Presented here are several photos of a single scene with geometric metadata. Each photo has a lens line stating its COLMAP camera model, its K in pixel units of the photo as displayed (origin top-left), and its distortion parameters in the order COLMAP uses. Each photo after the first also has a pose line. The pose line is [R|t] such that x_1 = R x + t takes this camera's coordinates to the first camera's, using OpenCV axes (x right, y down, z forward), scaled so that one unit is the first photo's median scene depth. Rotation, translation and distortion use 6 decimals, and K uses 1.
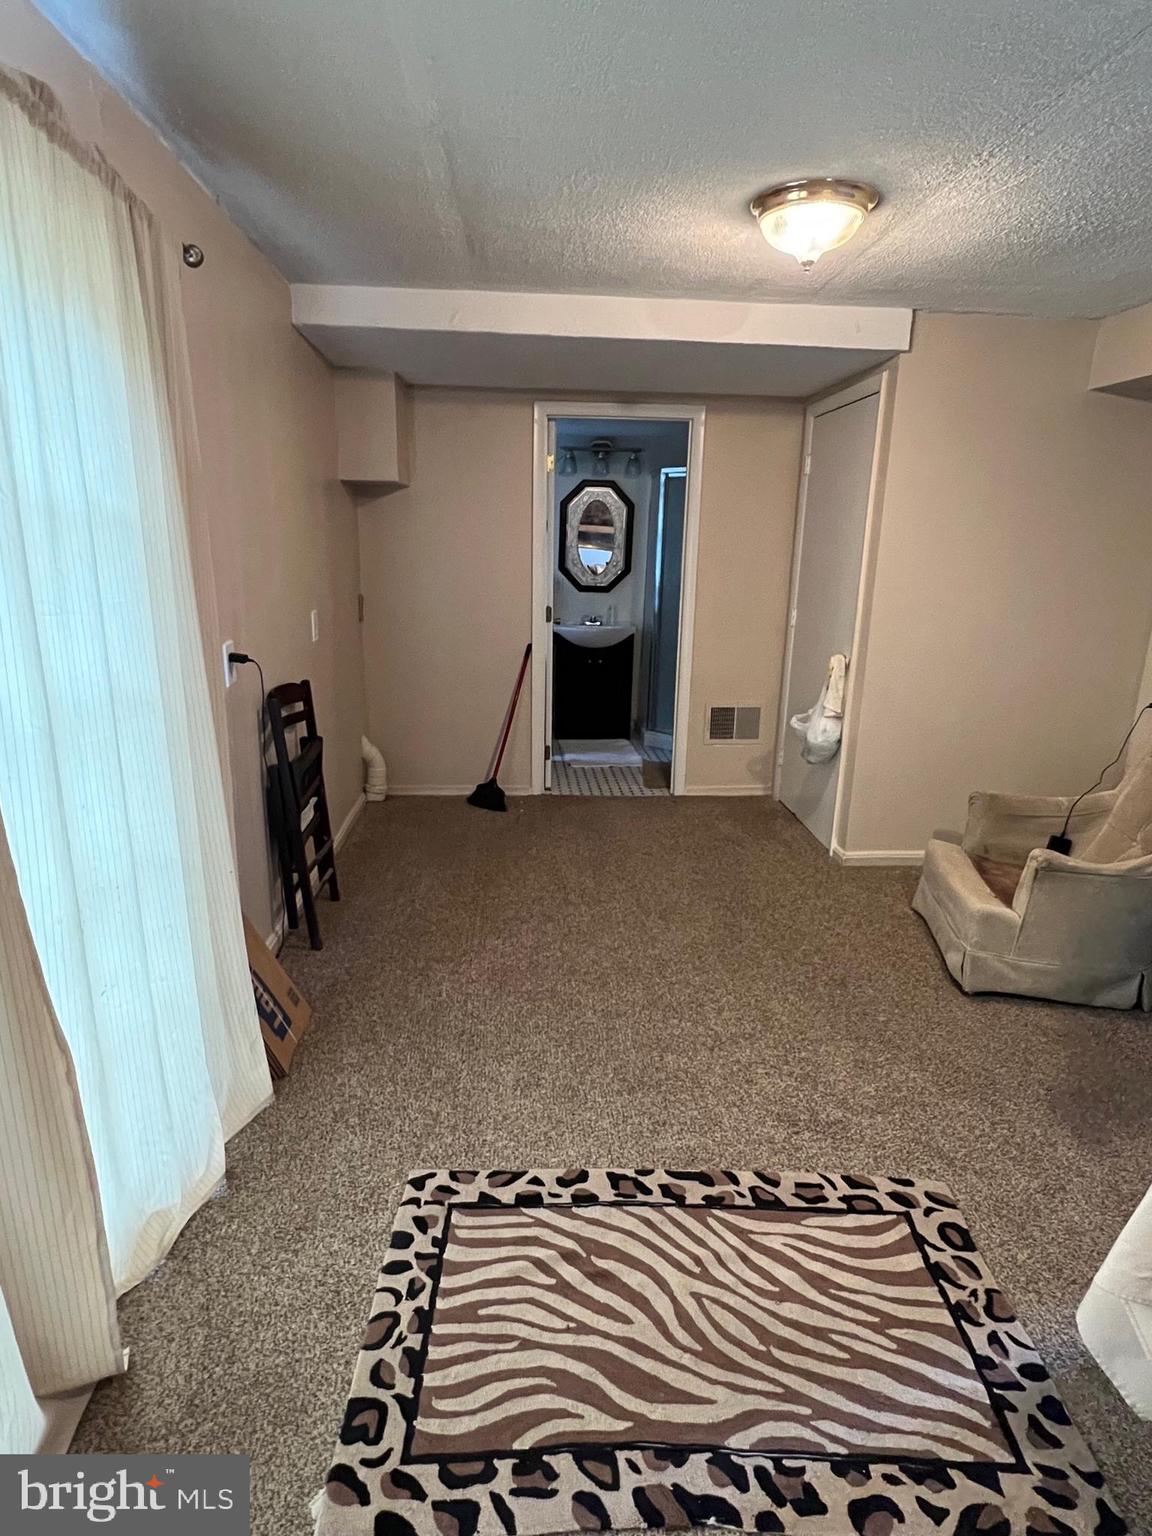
lens RADIAL K [[851.2, 0, 576.0], [0, 851.2, 768.0], [0, 0, 1]] dist [0.002063, -0.000624]
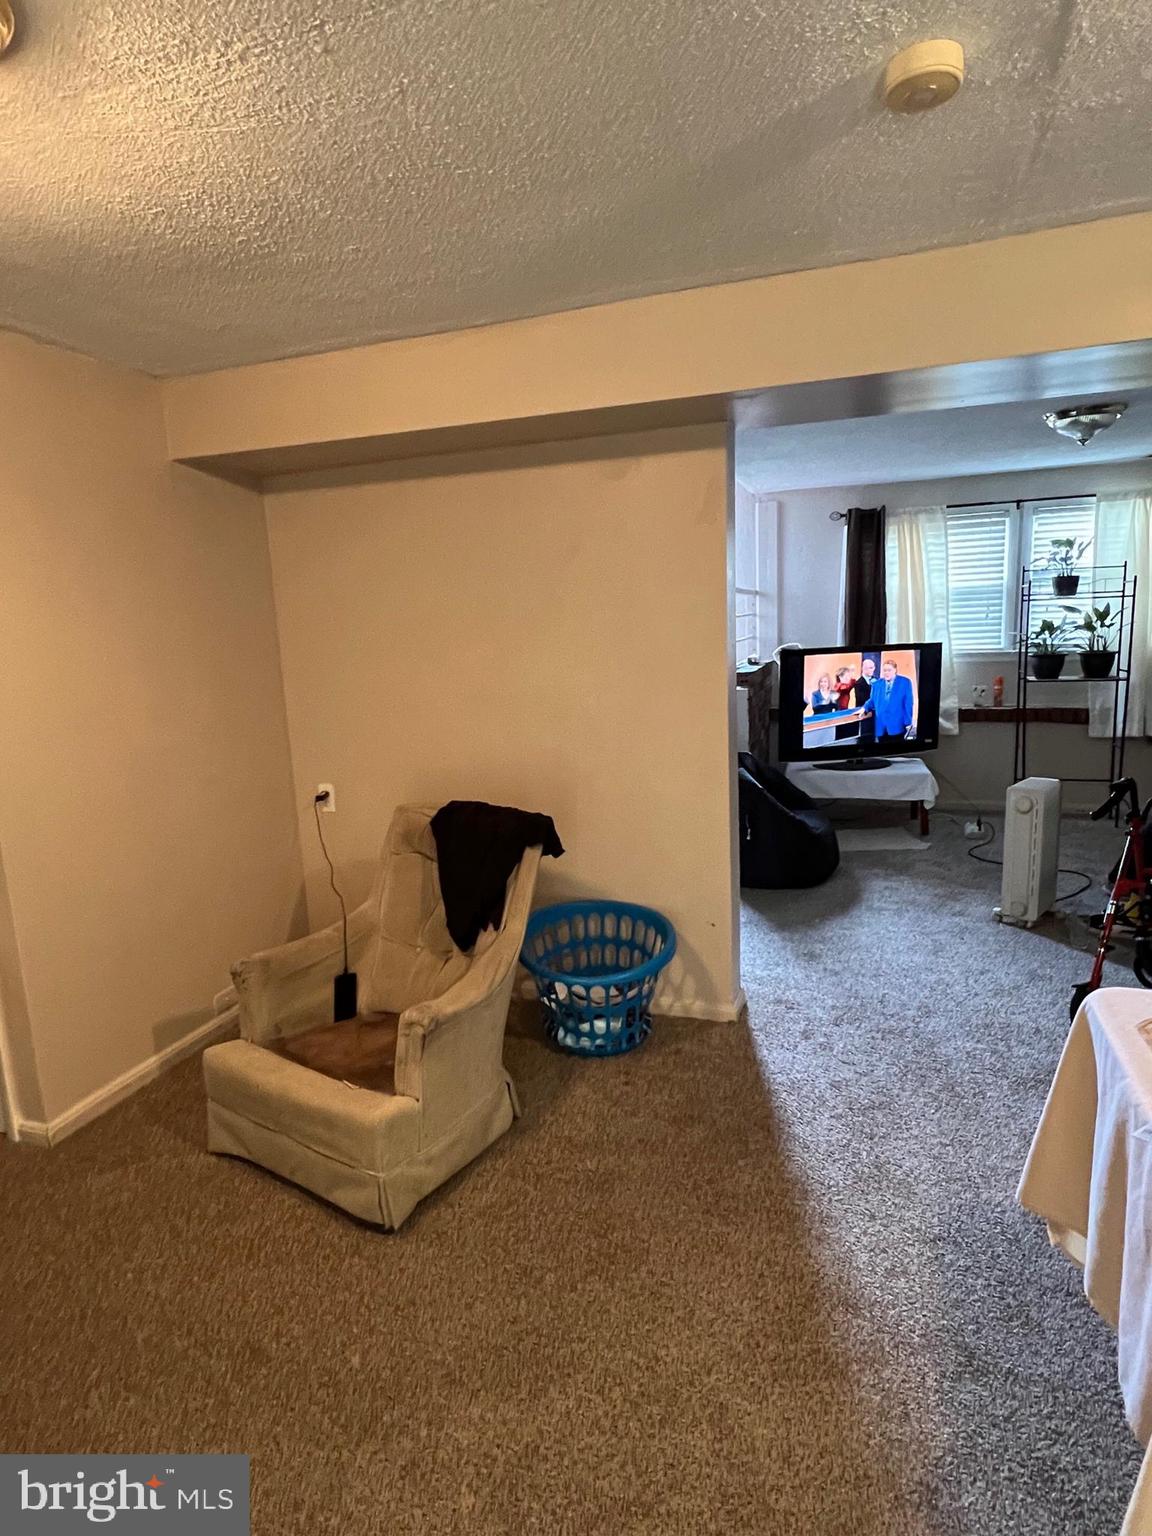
lens RADIAL K [[851.2, 0, 576.0], [0, 851.2, 768.0], [0, 0, 1]] dist [0.002063, -0.000624]
pose [[0.405034, -0.199545, 0.892261, -0.095568], [0.288473, 0.953937, 0.082388, -0.216781], [-0.867601, 0.224023, 0.443940, 0.697143]]
